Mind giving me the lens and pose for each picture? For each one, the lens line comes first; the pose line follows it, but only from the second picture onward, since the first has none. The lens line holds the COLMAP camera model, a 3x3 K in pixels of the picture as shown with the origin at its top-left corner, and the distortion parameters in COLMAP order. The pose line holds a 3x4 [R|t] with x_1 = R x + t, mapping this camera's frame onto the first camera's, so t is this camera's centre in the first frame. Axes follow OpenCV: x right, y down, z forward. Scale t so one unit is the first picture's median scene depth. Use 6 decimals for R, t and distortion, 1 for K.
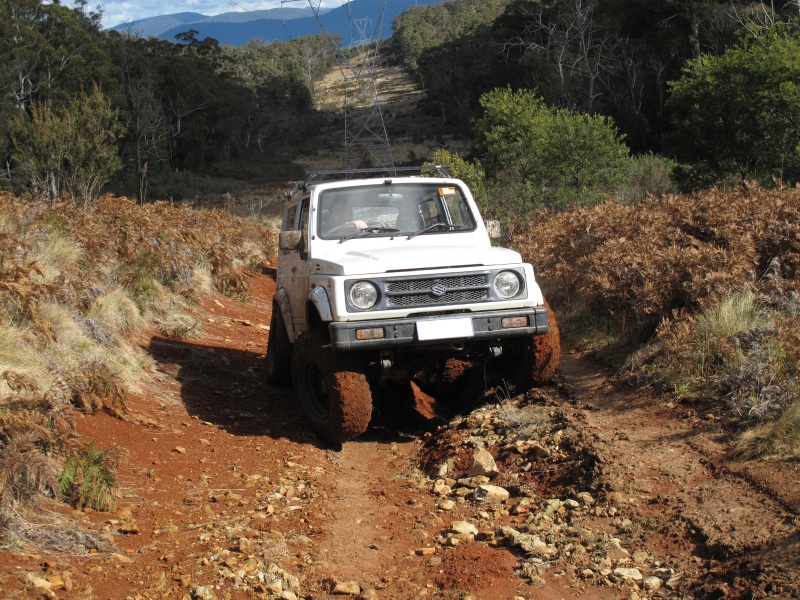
lens RADIAL K [[1310.3, 0, 400.0], [0, 1310.3, 300.0], [0, 0, 1]] dist [-0.160704, -0.001950]
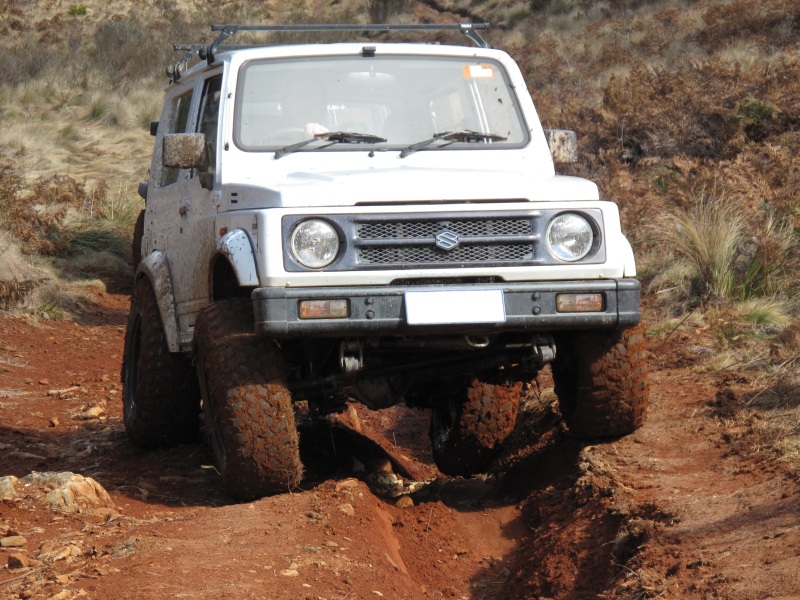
lens RADIAL K [[4166.7, 0, 400.0], [0, 4166.7, 300.0], [0, 0, 1]] dist [0.085818, 2.256366]
pose [[0.999209, 0.038925, -0.008136, 0.024553], [-0.039220, 0.998431, -0.039963, 0.090787], [0.006568, 0.040250, 0.999168, -0.800025]]
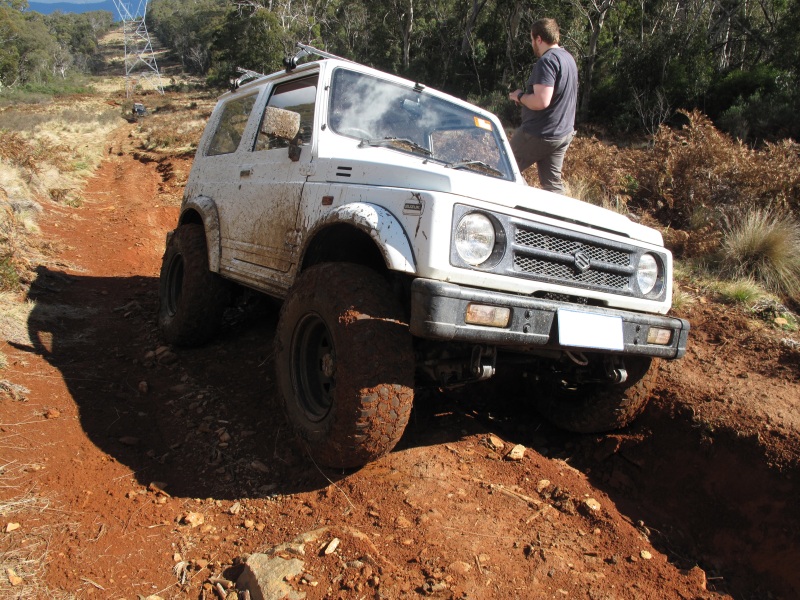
lens RADIAL K [[684.9, 0, 400.0], [0, 684.9, 300.0], [0, 0, 1]] dist [-0.179336, -0.001016]
pose [[0.906830, 0.198981, 0.371573, -0.151619], [-0.221903, 0.974874, 0.019505, 0.021537], [-0.358356, -0.100141, 0.928199, 0.742647]]
